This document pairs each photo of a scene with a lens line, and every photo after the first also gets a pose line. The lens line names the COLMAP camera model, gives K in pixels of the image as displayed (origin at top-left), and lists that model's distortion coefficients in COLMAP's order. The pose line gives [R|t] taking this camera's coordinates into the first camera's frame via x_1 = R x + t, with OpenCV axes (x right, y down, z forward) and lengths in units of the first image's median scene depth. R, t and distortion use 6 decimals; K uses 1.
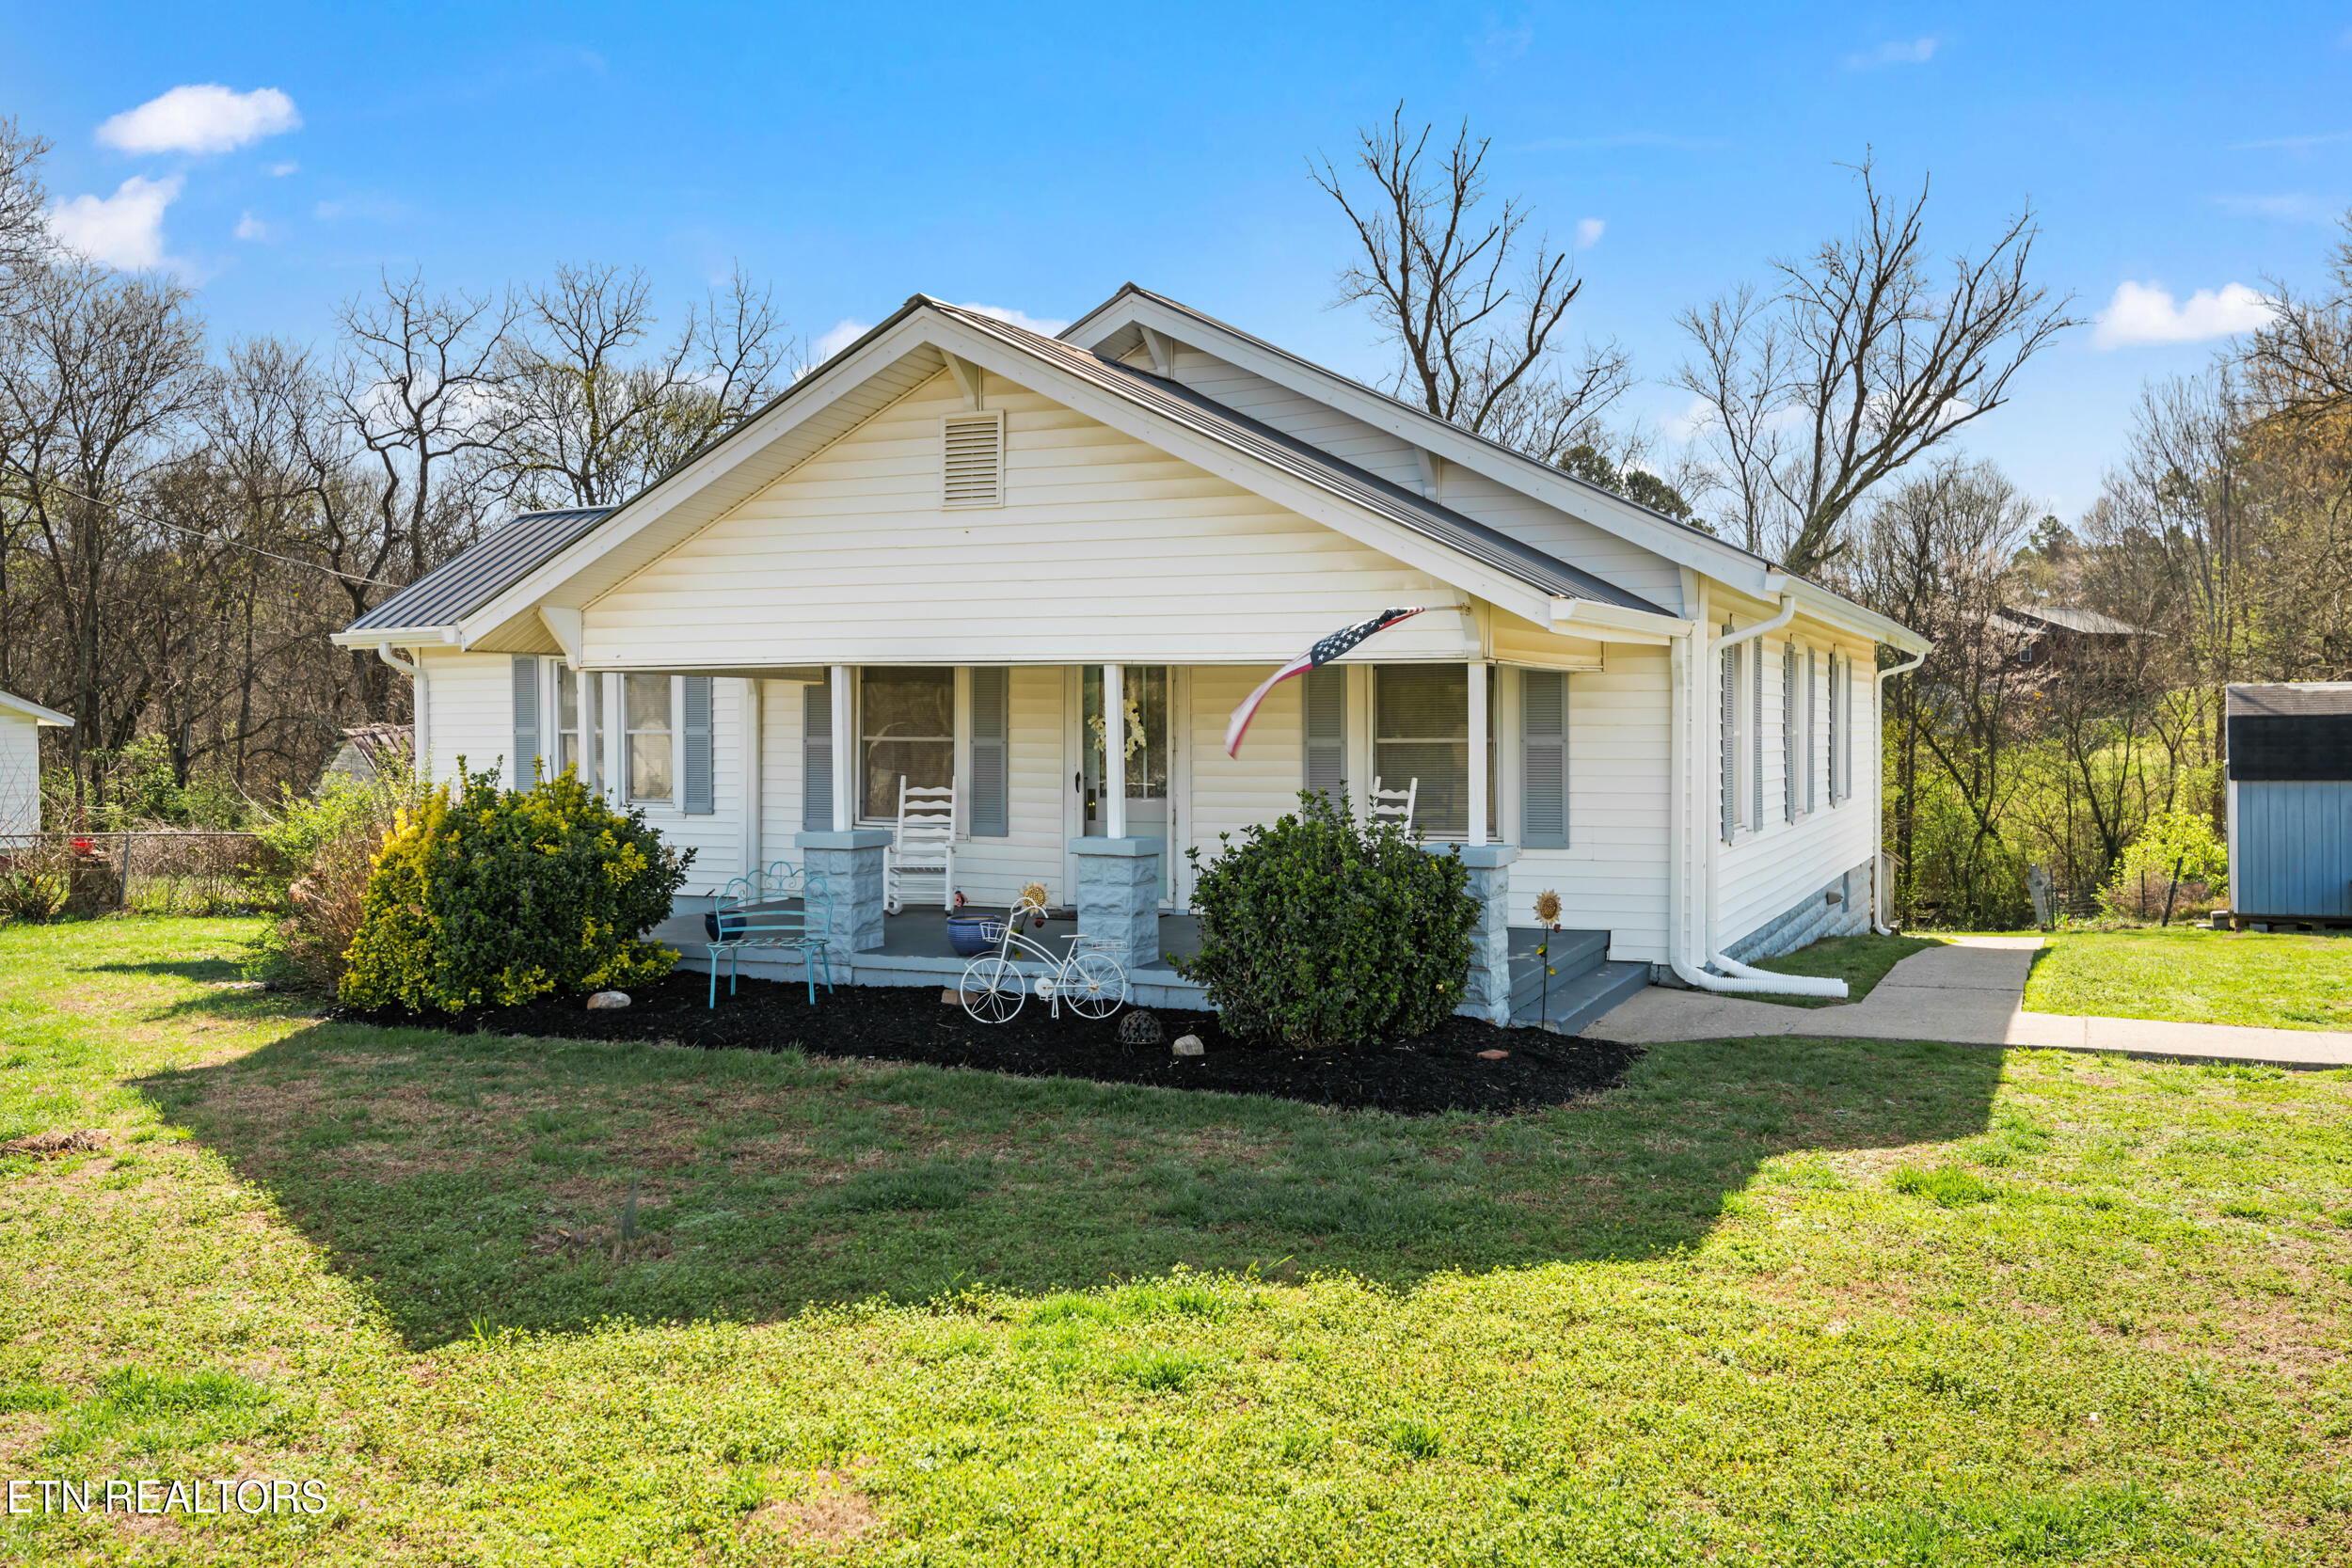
lens RADIAL K [[1846.6, 0, 1176.0], [0, 1846.6, 784.0], [0, 0, 1]] dist [0.004436, -0.000081]
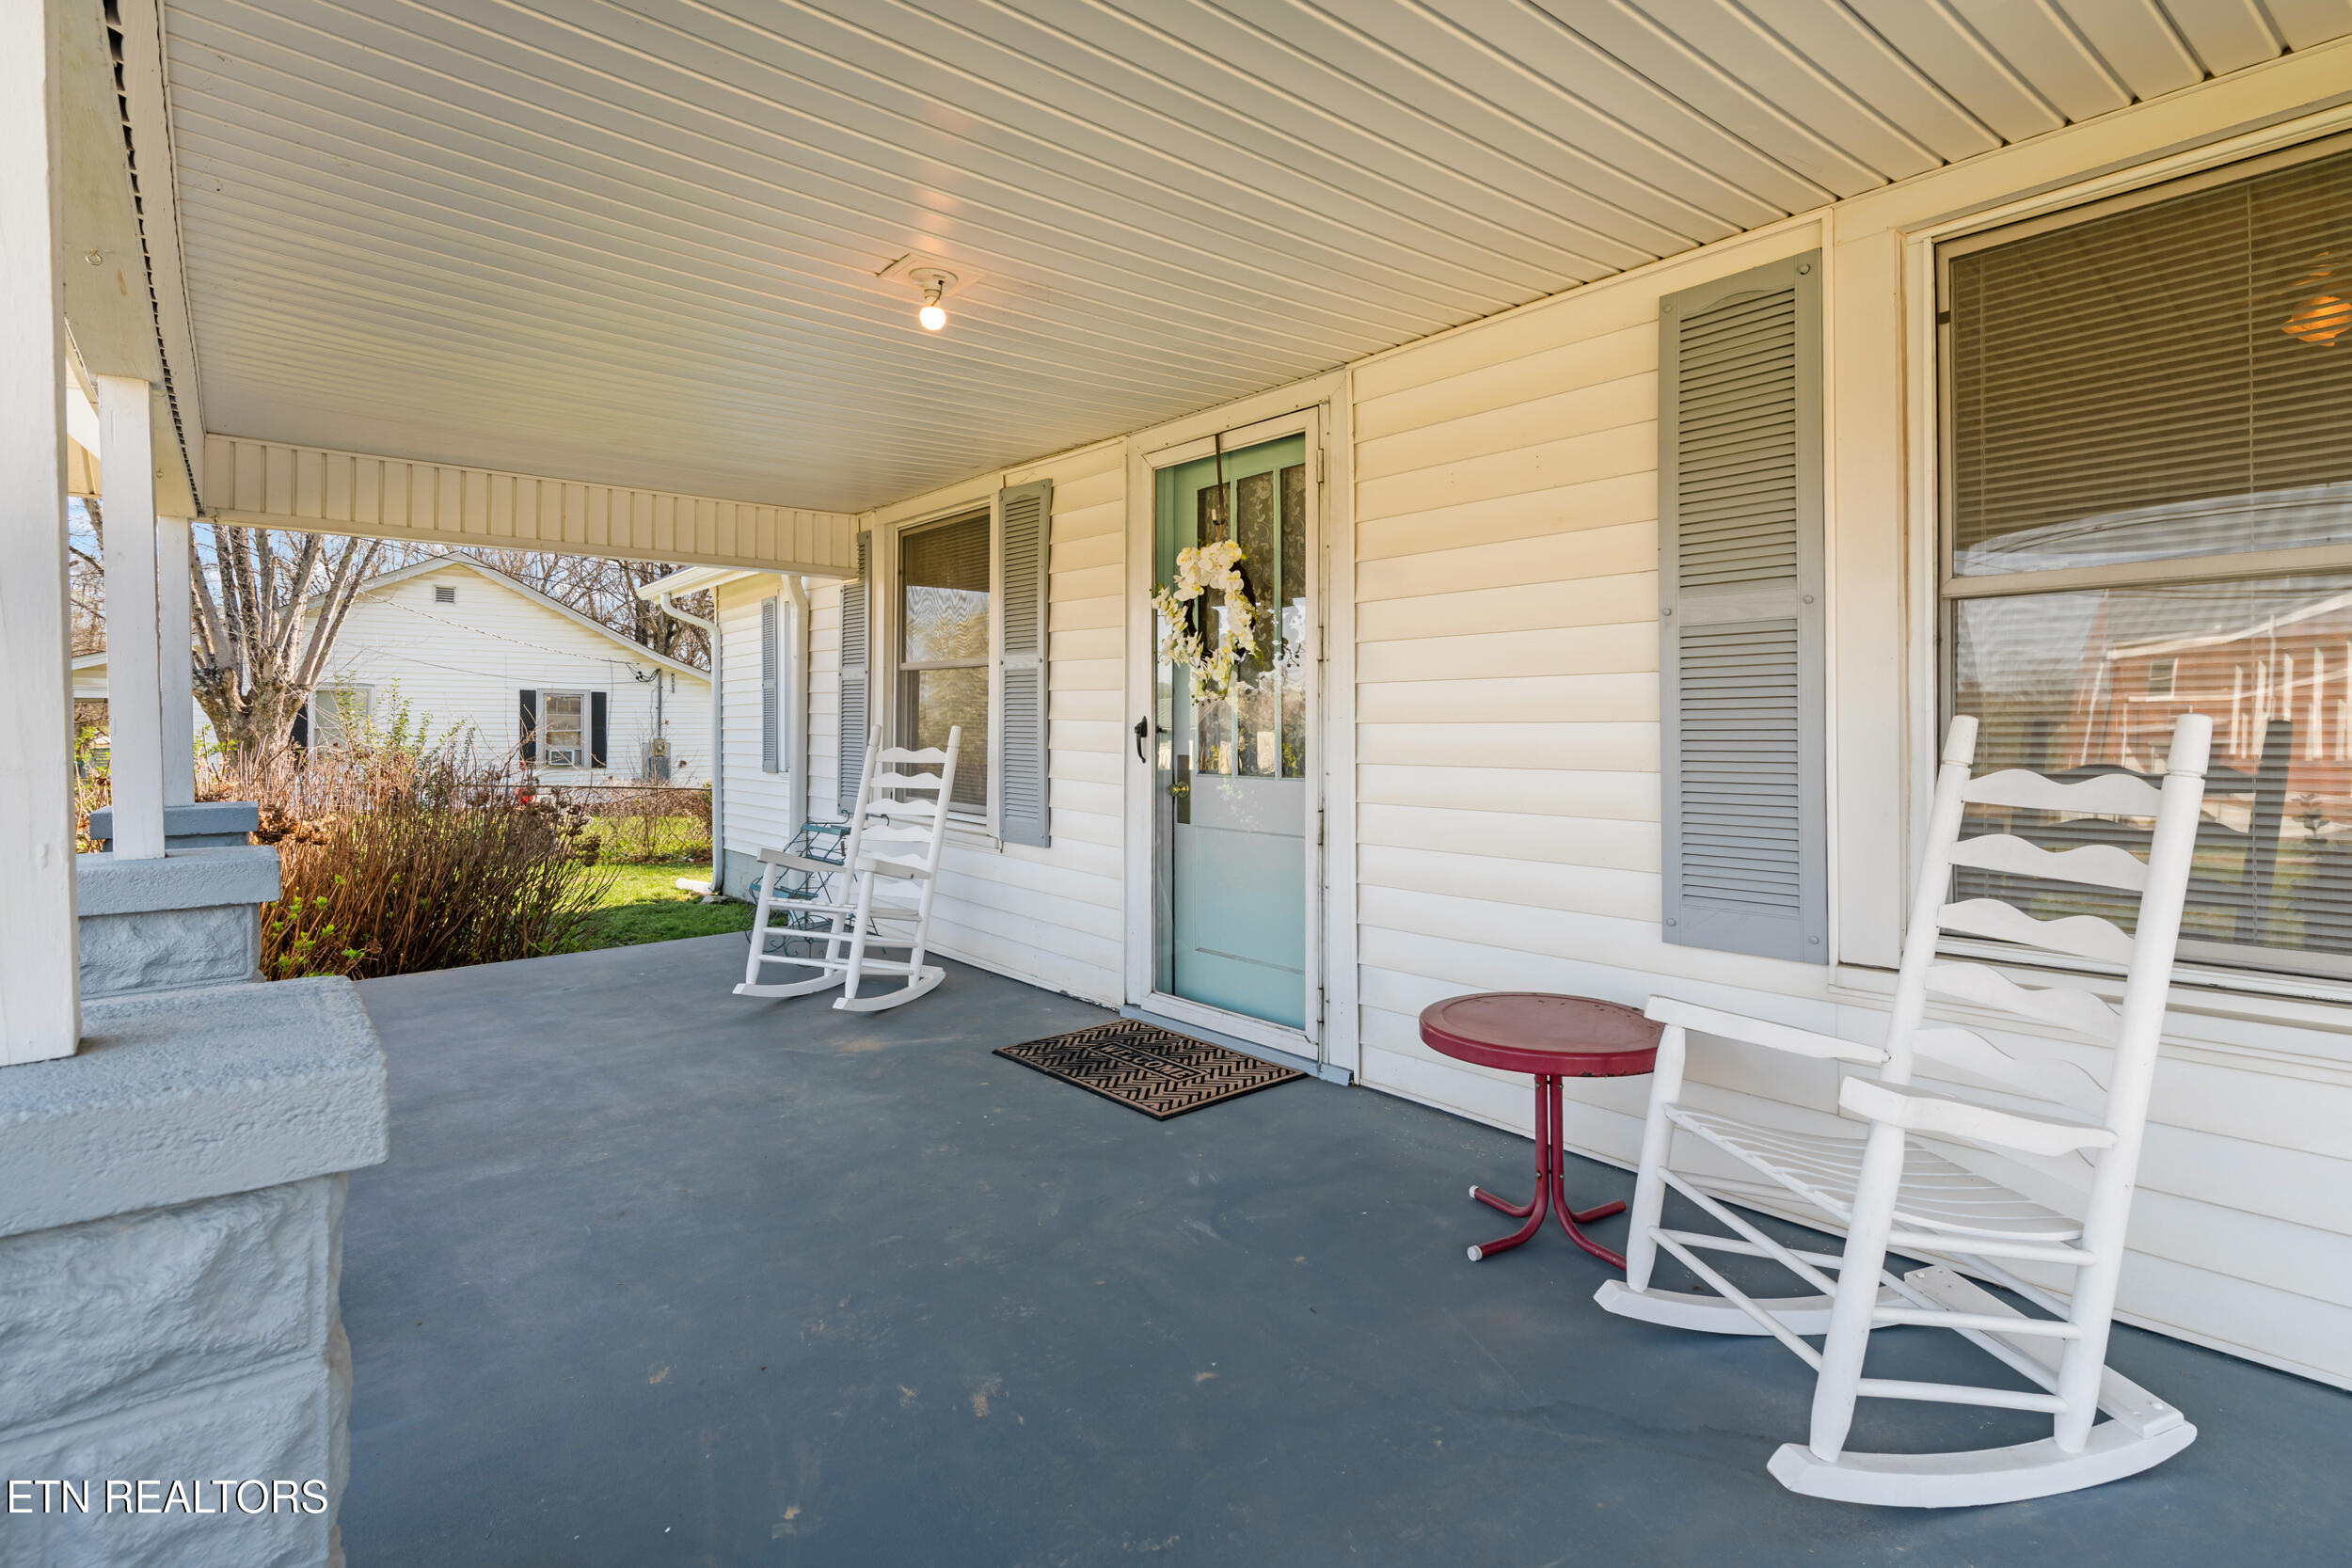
lens RADIAL K [[1145.4, 0, 1171.5], [0, 1145.4, 727.1], [0, 0, 1]] dist [-0.001134, -0.000030]
pose [[0.904103, 0.007547, -0.427248, 0.083666], [-0.020777, 0.999438, -0.026312, 0.003577], [0.426809, 0.032665, 0.903752, 0.853345]]
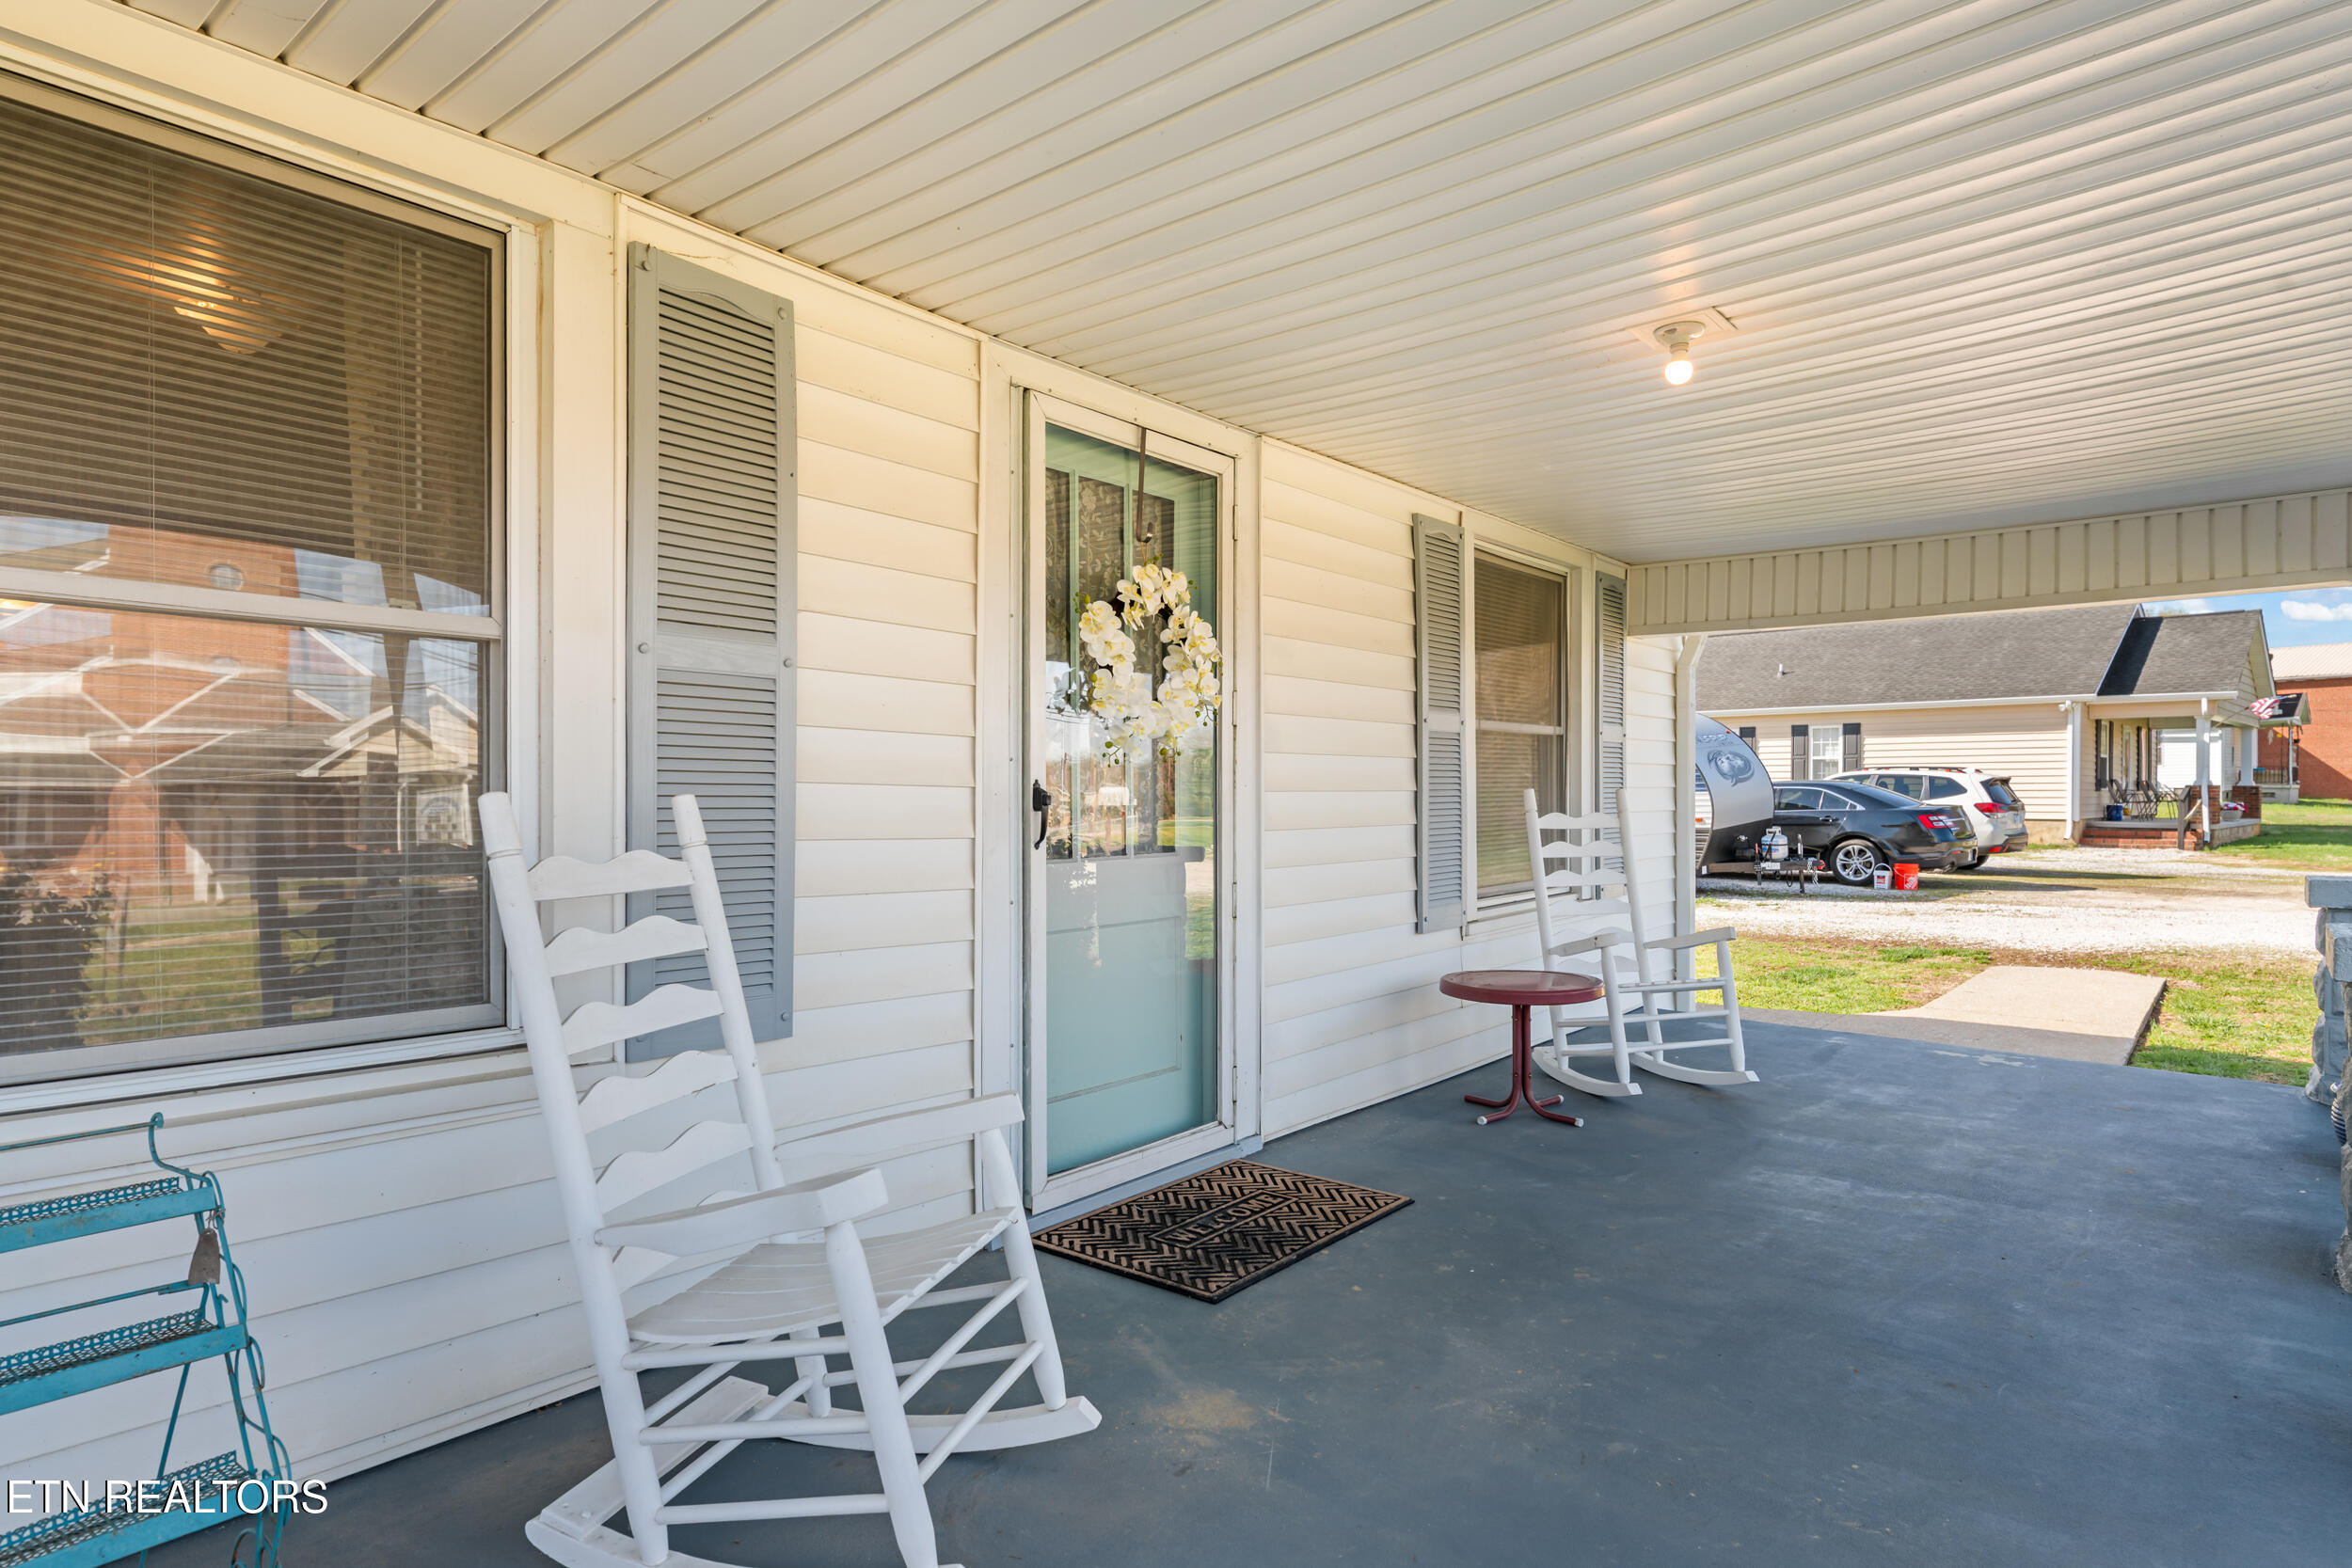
lens RADIAL K [[1305.7, 0, 1259.7], [0, 1305.7, 781.4], [0, 0, 1]] dist [0.056663, -0.000002]
pose [[0.209047, 0.009314, 0.977861, -0.295817], [0.024173, 0.999600, -0.014689, -0.002869], [-0.977607, 0.026709, 0.208738, 1.047770]]
